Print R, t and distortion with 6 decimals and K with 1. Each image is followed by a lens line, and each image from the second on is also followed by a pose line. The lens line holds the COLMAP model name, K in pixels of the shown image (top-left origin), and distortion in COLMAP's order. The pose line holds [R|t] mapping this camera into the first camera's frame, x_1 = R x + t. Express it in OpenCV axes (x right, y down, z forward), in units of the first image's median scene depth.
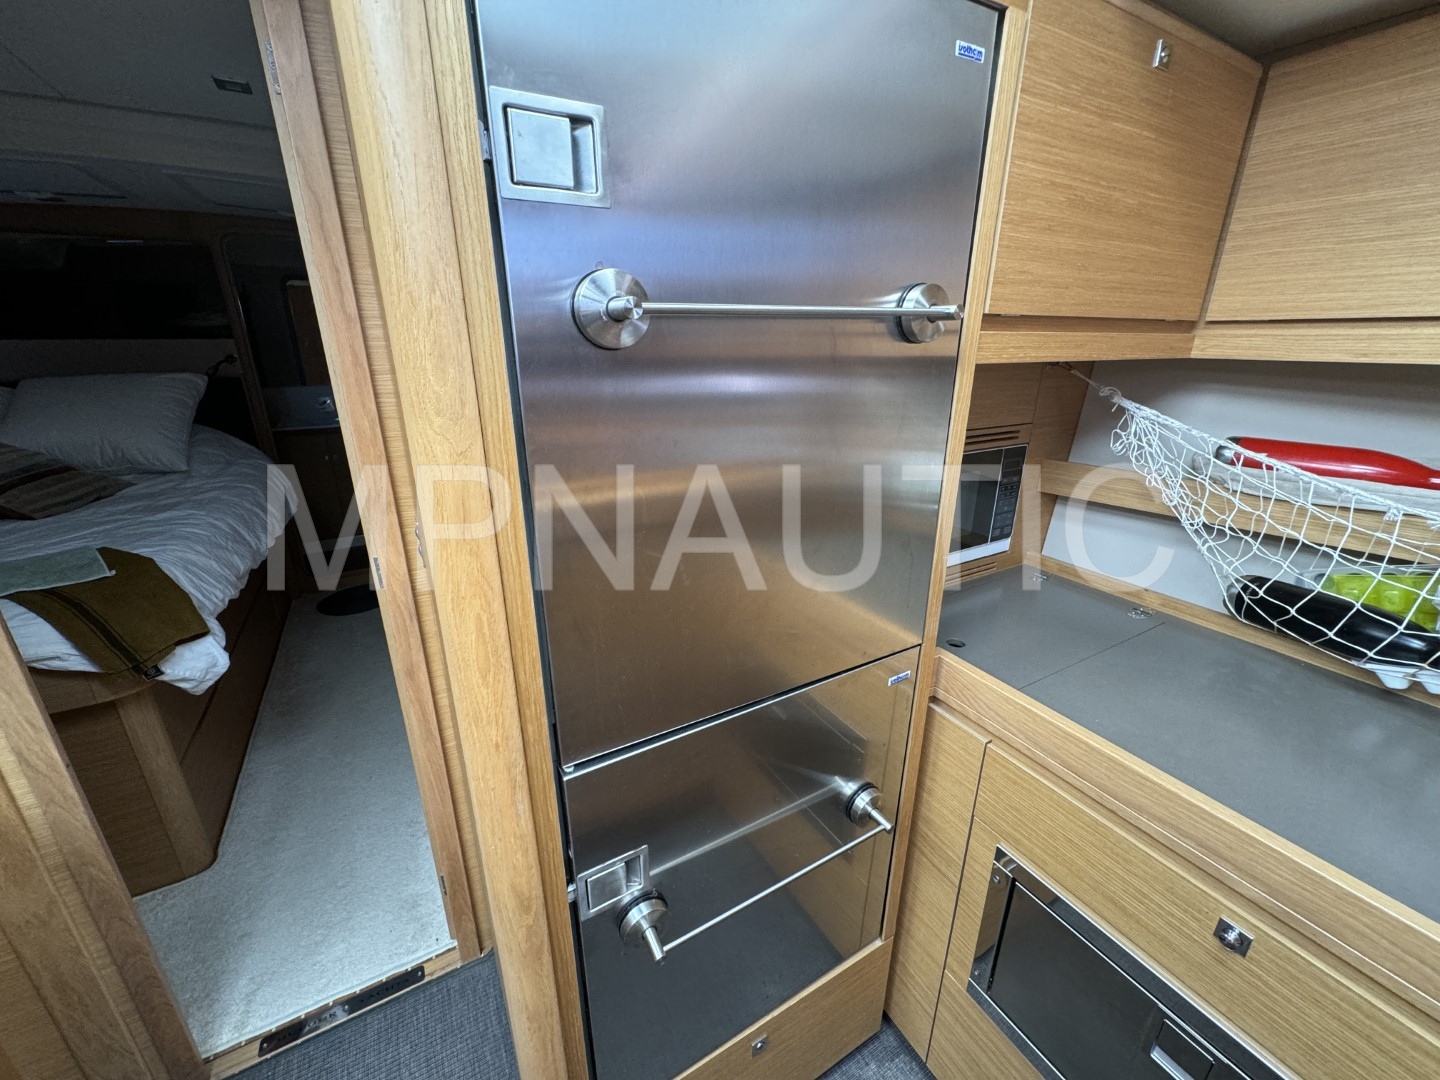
lens RADIAL K [[580.2, 0, 720.0], [0, 580.2, 540.0], [0, 0, 1]] dist [-0.000183, 0.000140]
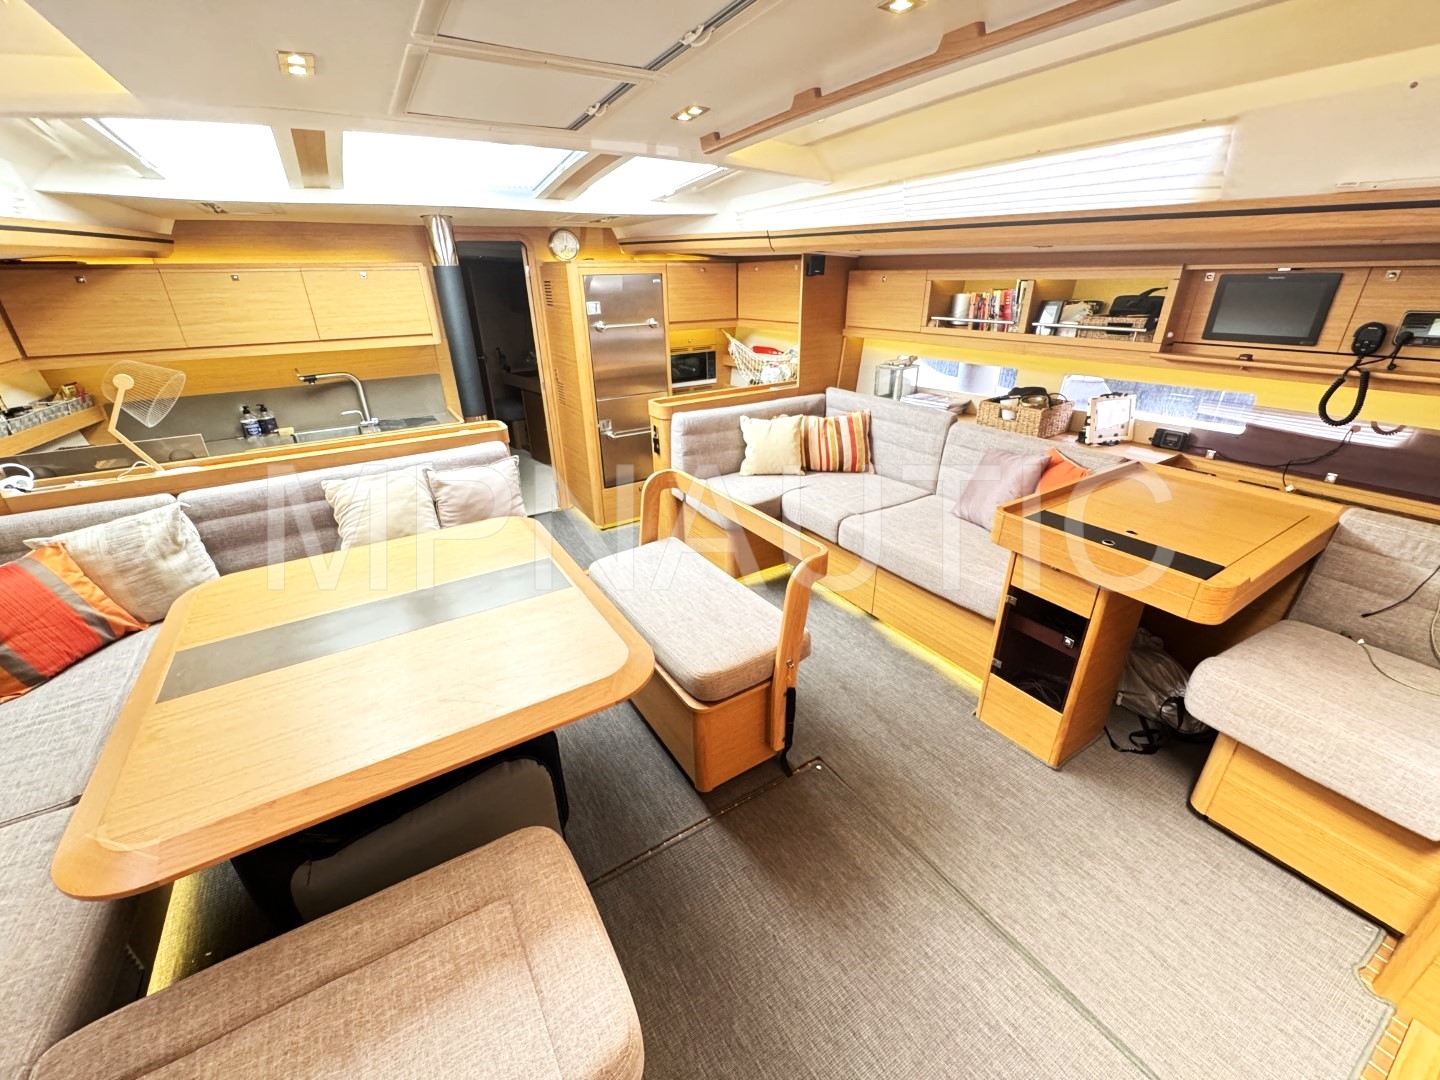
lens RADIAL K [[580.2, 0, 720.0], [0, 580.2, 540.0], [0, 0, 1]] dist [-0.000183, 0.000140]
pose [[0.999155, -0.031103, 0.026872, 0.411097], [0.028864, 0.996375, 0.080025, 0.710450], [-0.029263, -0.079182, 0.996431, -2.653422]]
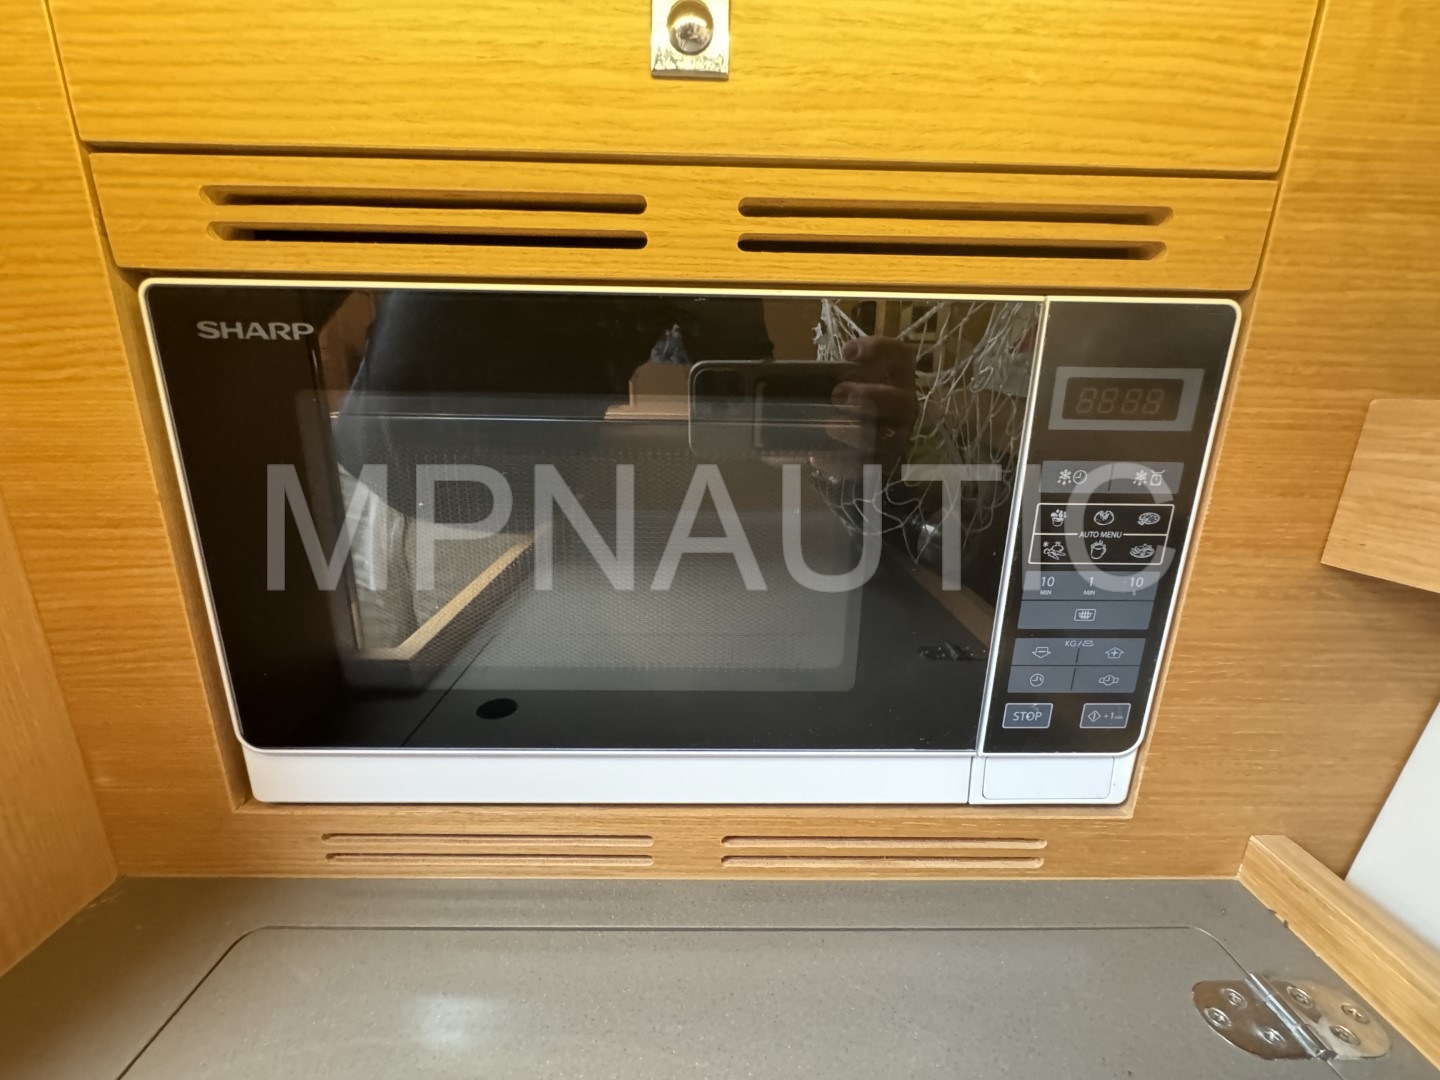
lens RADIAL K [[580.2, 0, 720.0], [0, 580.2, 540.0], [0, 0, 1]] dist [-0.000183, 0.000140]
pose [[0.873449, 0.140577, -0.466182, 0.467214], [-0.180843, 0.982592, -0.042530, -0.047797], [0.452088, 0.121454, 0.883666, 0.743016]]
